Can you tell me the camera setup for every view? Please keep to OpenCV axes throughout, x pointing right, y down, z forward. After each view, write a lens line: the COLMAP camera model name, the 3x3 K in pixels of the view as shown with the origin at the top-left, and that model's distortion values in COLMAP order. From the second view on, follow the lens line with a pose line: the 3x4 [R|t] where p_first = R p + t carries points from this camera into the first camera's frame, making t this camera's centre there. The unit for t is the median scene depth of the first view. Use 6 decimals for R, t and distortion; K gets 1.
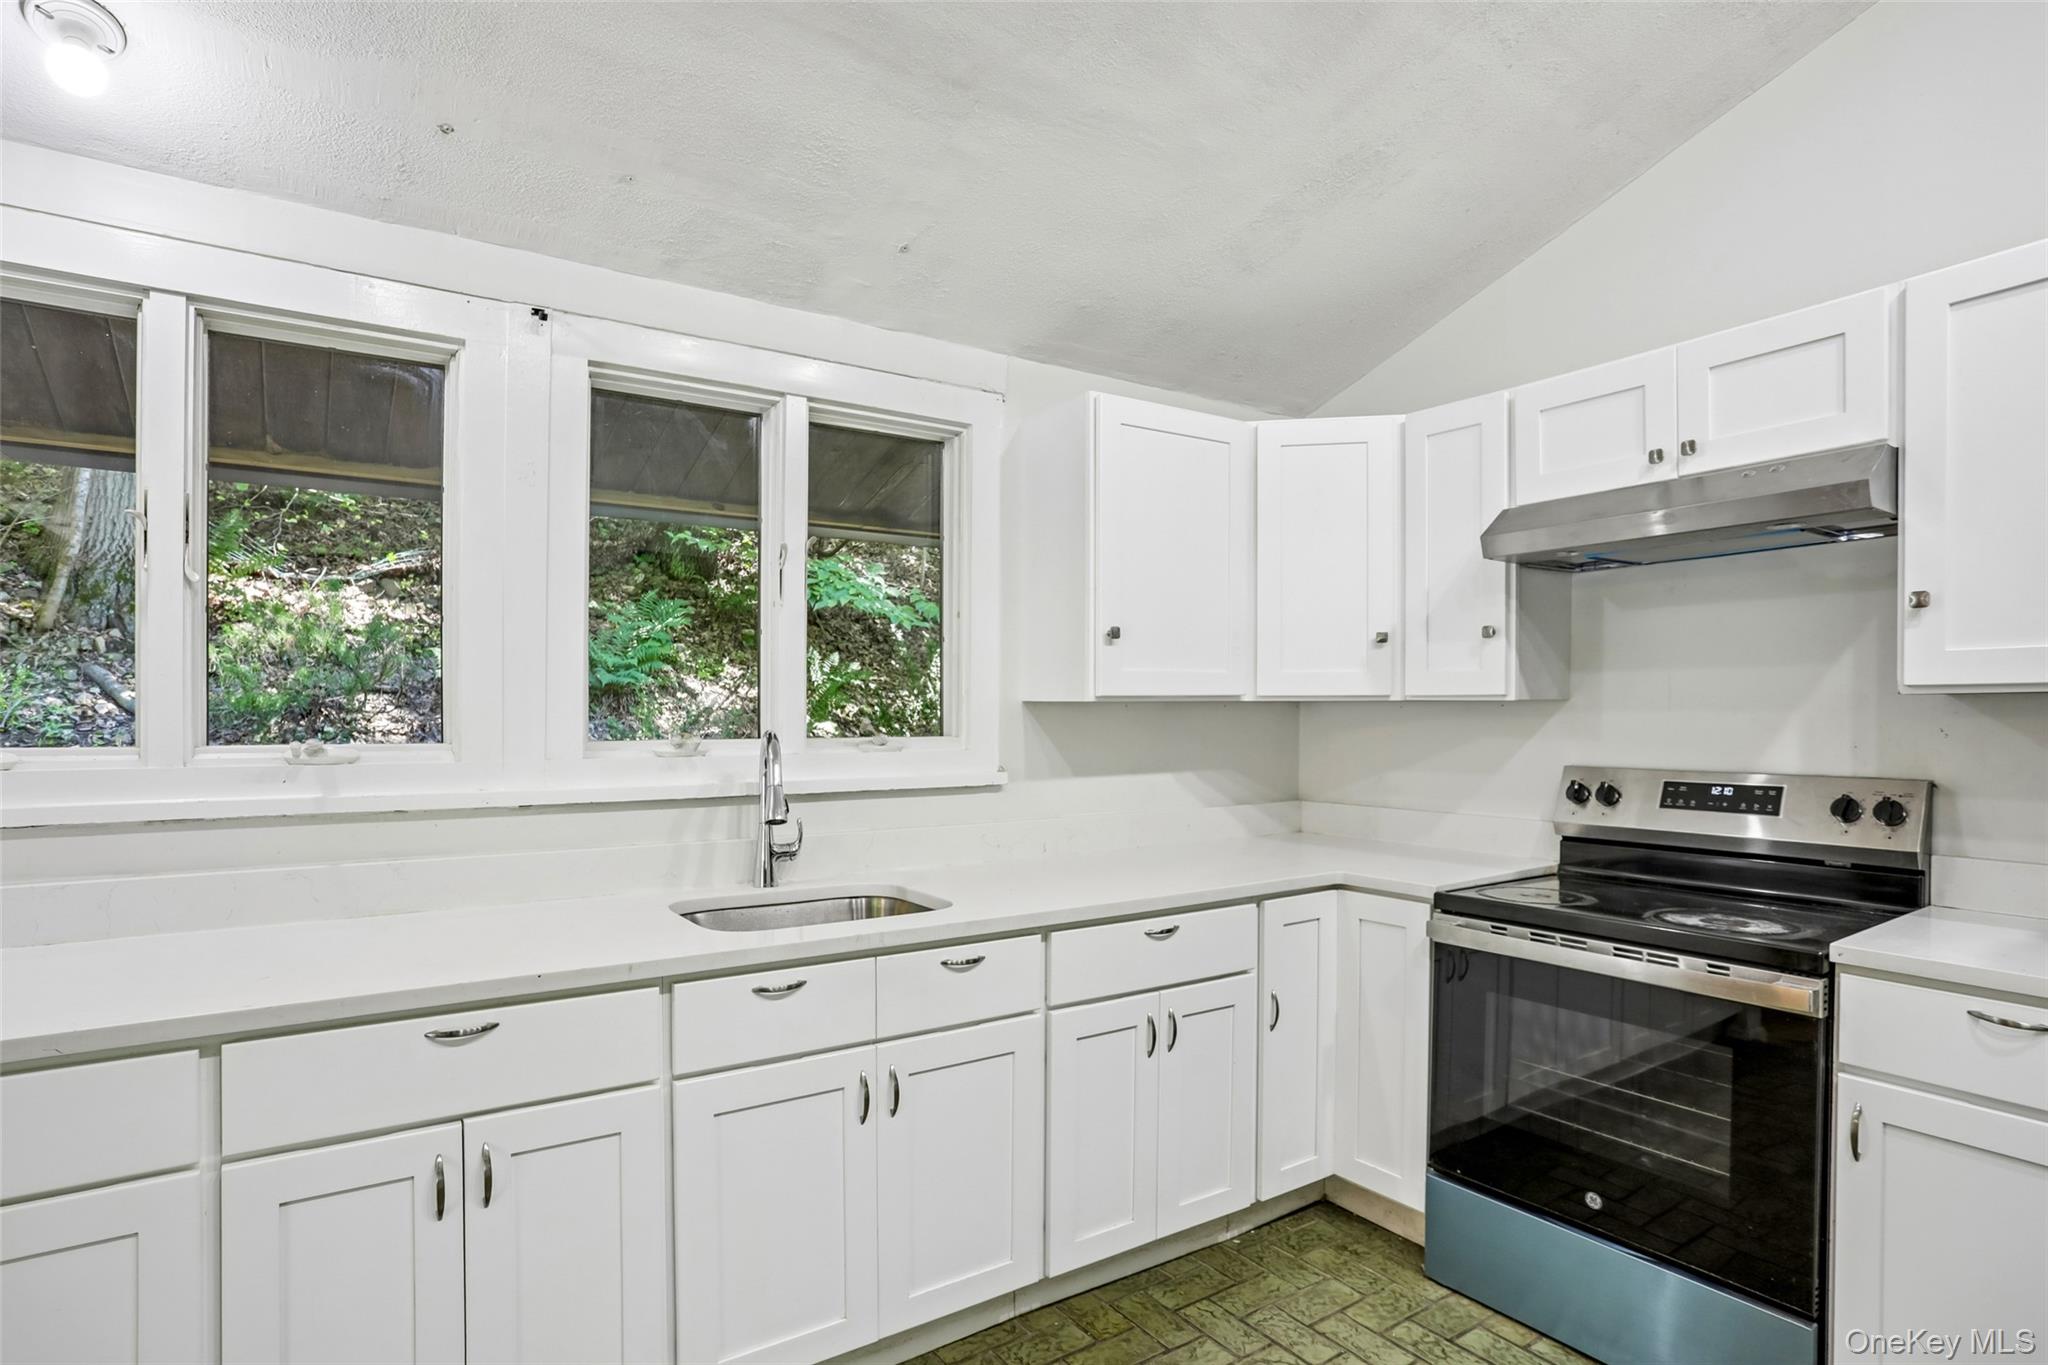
lens RADIAL K [[1045.0, 0, 1000.1], [0, 1045.0, 729.7], [0, 0, 1]] dist [-0.028277, 0.005806]
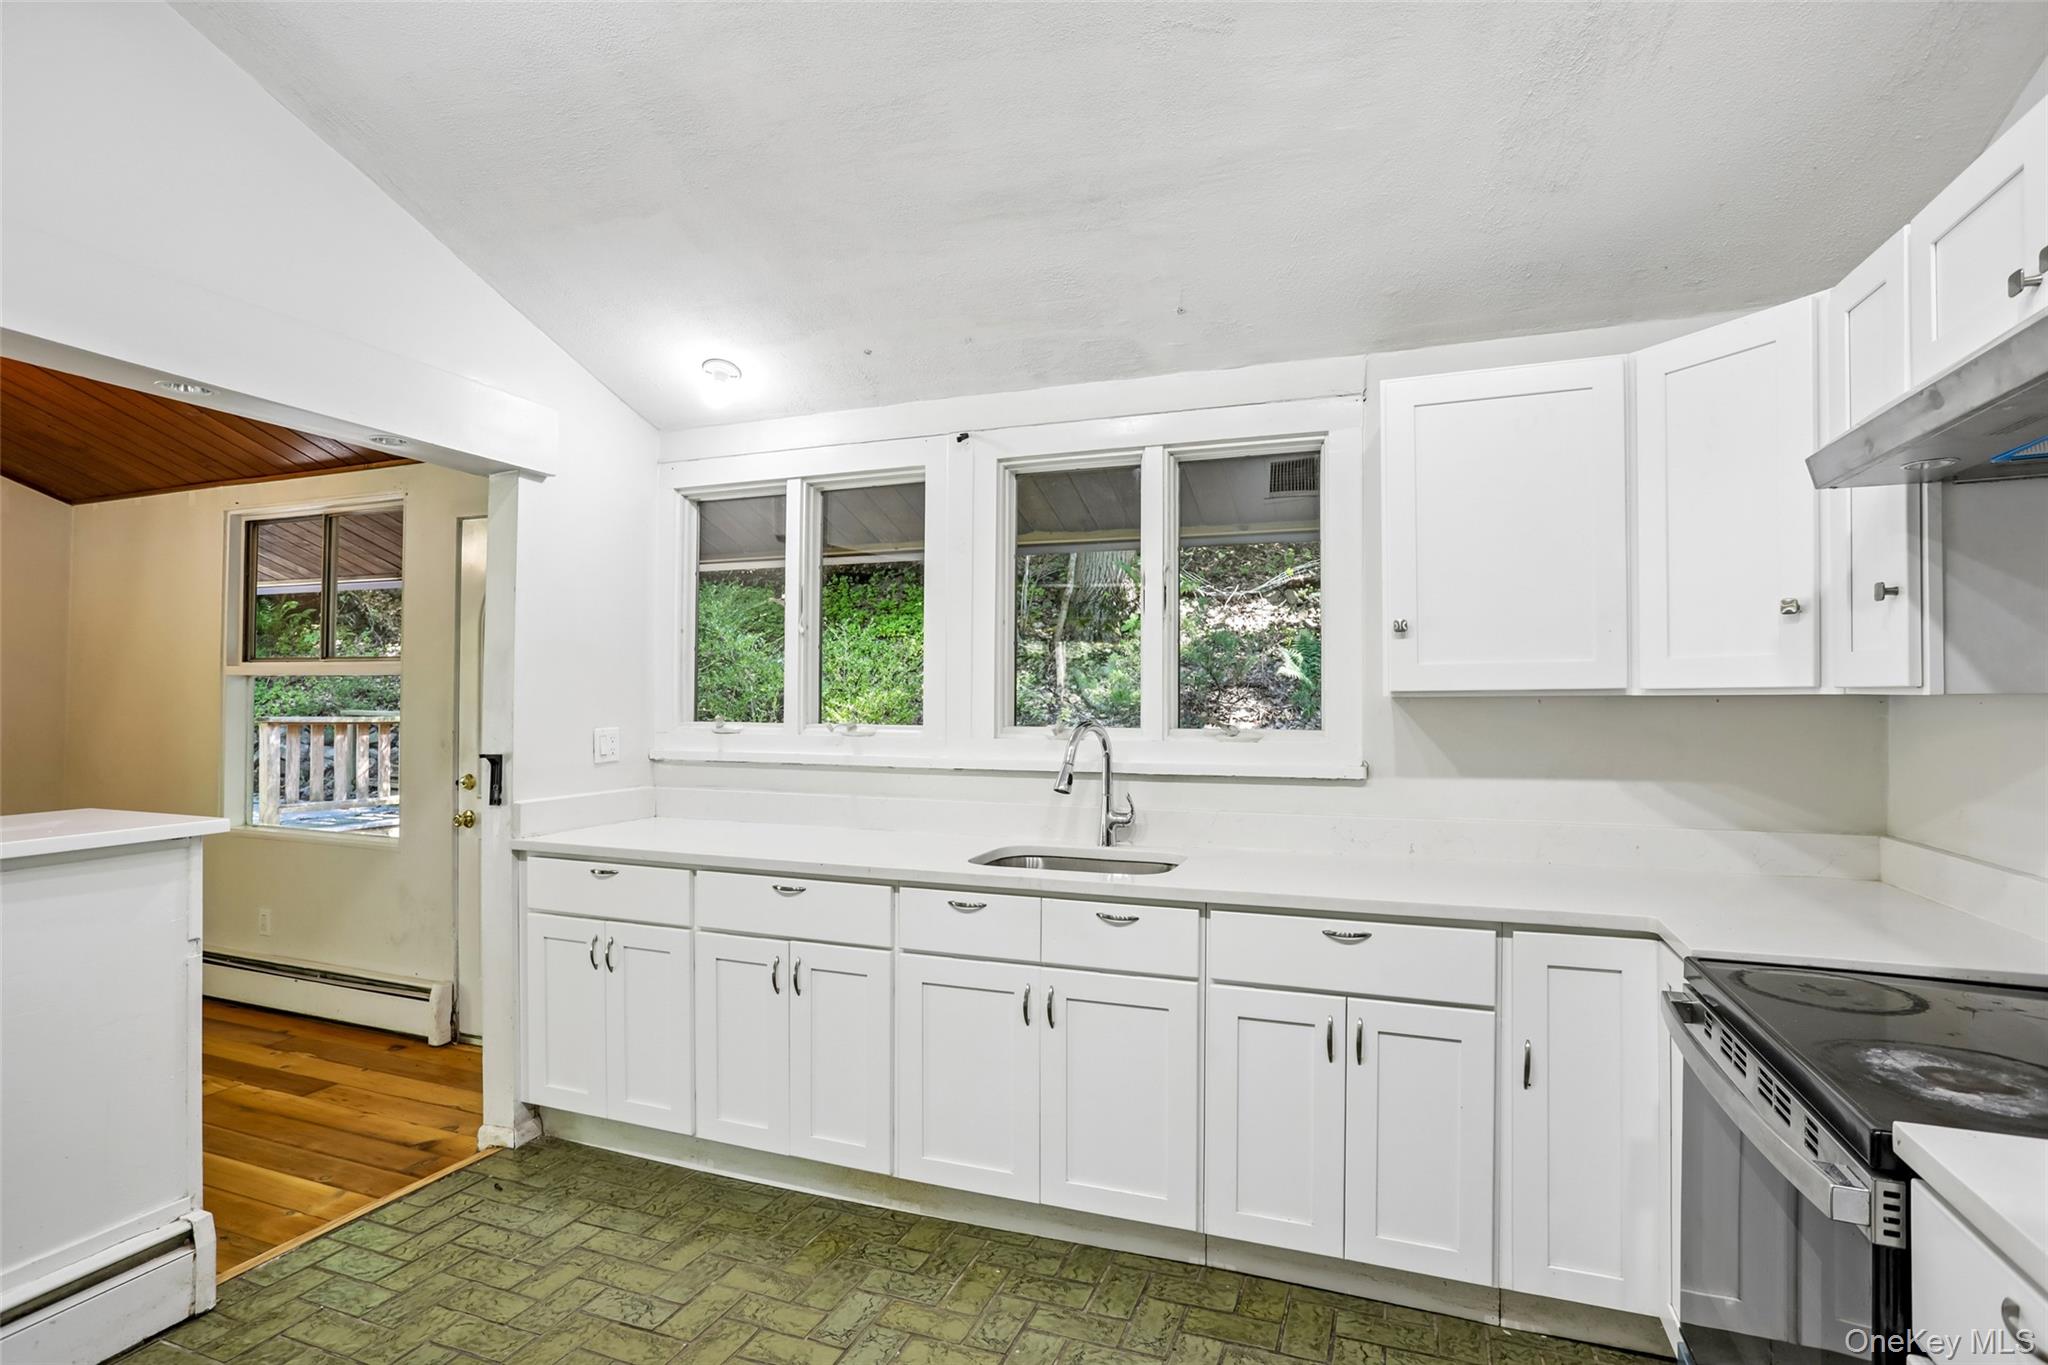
lens RADIAL K [[1045.0, 0, 1005.9], [0, 1045.0, 679.3], [0, 0, 1]] dist [-0.028277, 0.005806]
pose [[0.586885, -0.014333, -0.809544, 0.680092], [-0.016670, 0.999417, -0.029780, -0.009229], [0.809499, 0.030973, 0.586304, 0.155518]]
